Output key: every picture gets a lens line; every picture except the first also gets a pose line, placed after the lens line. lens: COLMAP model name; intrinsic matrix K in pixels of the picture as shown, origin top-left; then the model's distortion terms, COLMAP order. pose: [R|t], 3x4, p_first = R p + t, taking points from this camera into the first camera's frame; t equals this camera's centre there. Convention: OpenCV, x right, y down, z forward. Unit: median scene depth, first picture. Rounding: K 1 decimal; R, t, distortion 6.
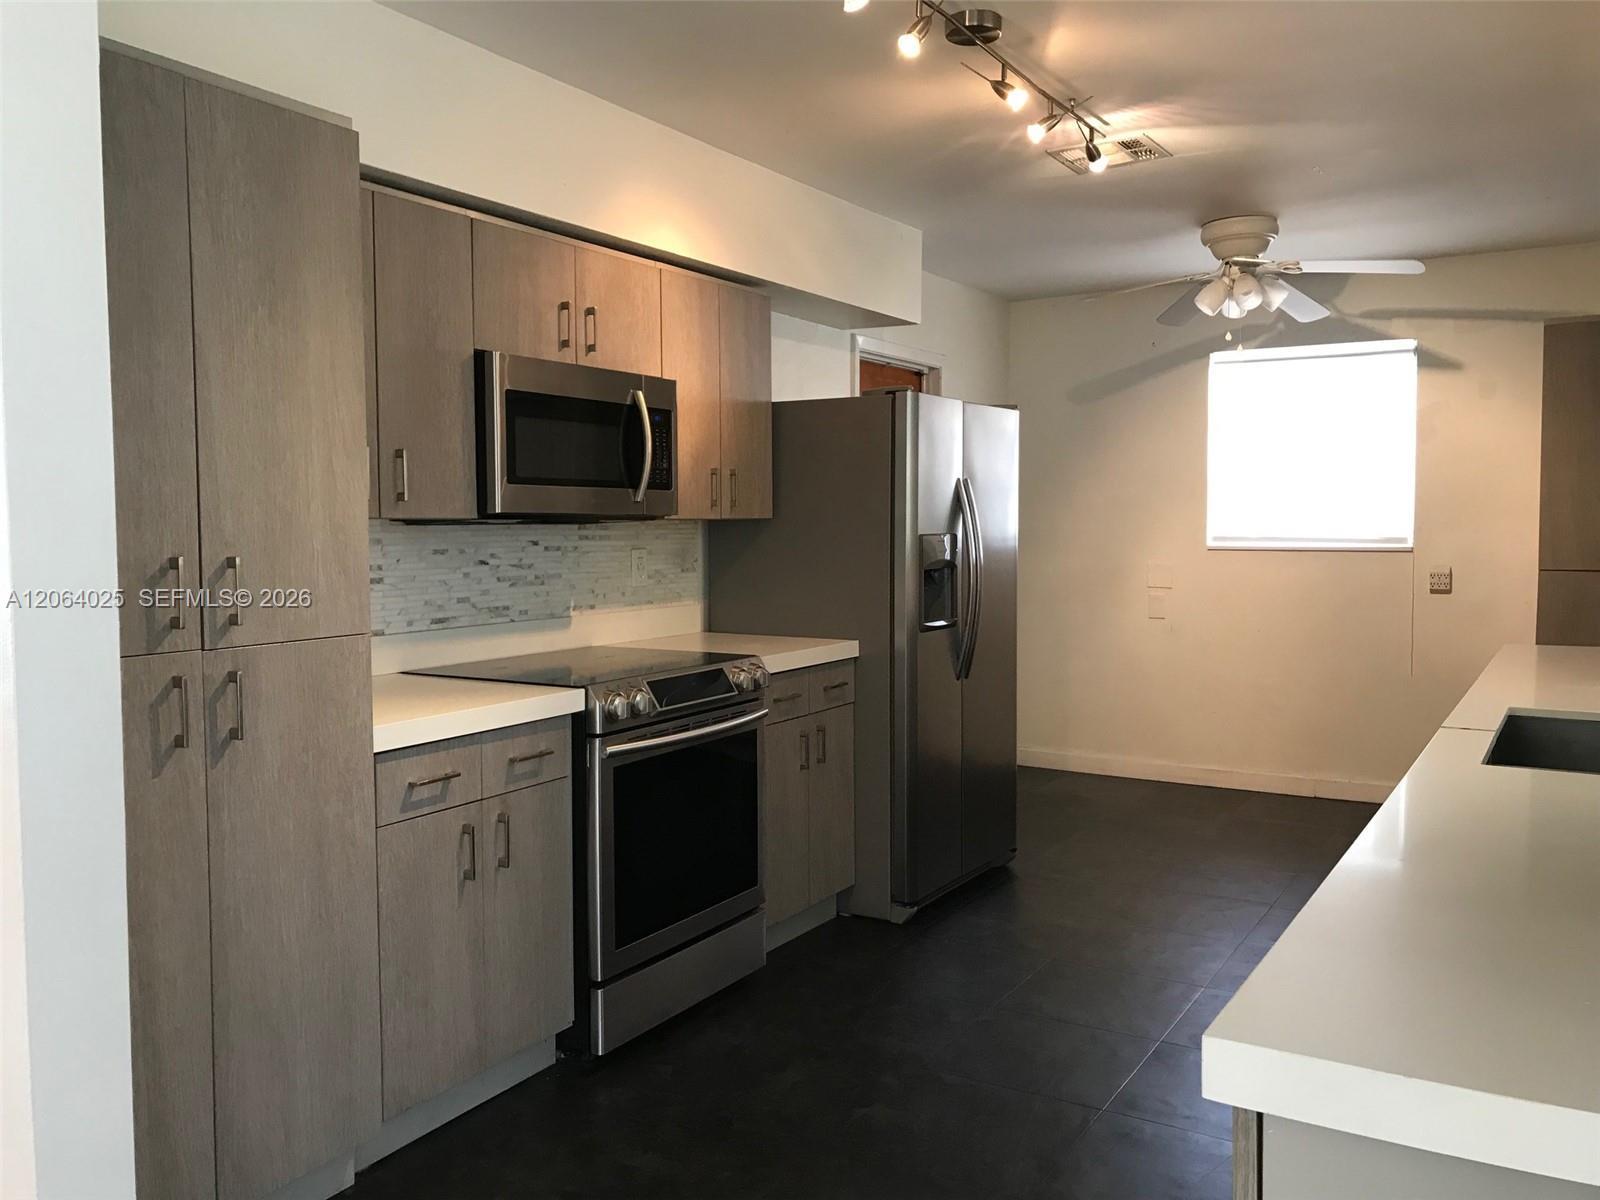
lens RADIAL K [[1307.6, 0, 796.8], [0, 1307.6, 589.3], [0, 0, 1]] dist [0.123166, -0.248721]
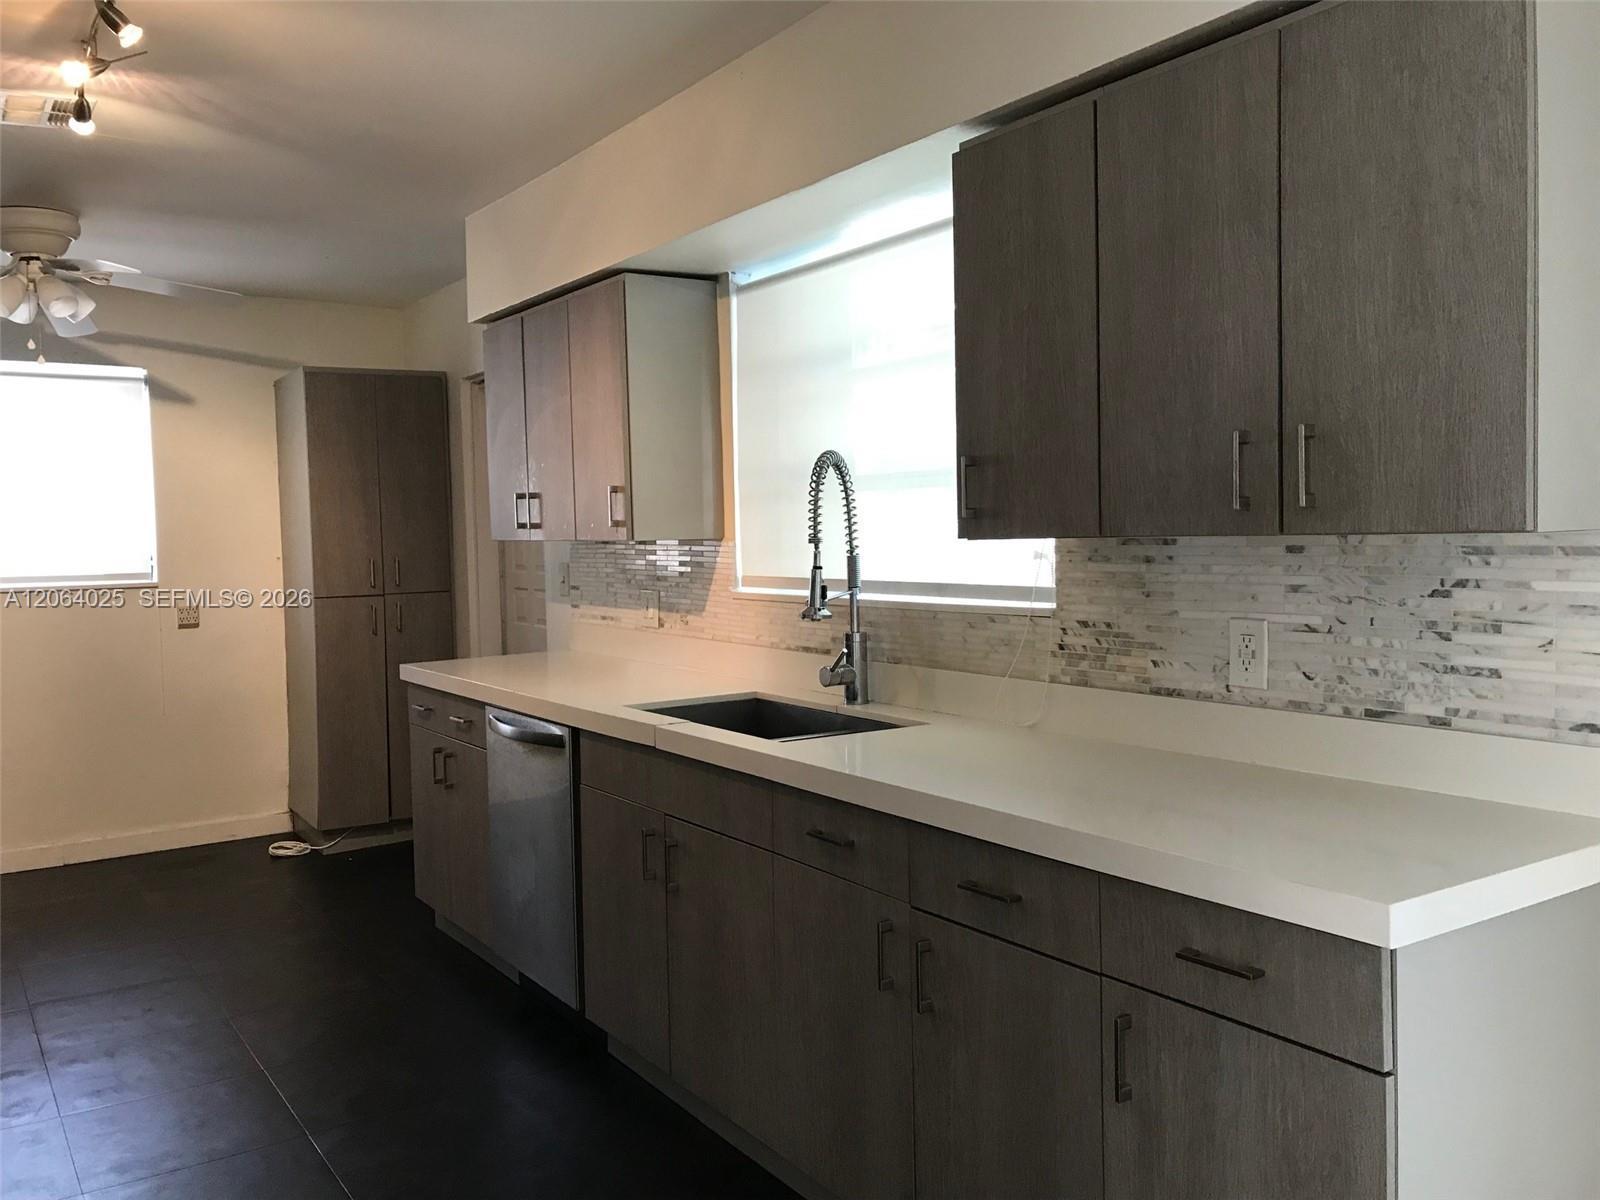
lens RADIAL K [[1312.1, 0, 794.6], [0, 1312.1, 593.9], [0, 0, 1]] dist [0.044409, -0.010389]
pose [[0.424391, -0.050418, 0.904074, -0.306948], [0.070450, 0.997261, 0.022544, -0.018085], [-0.902734, 0.054125, 0.426780, 0.237723]]
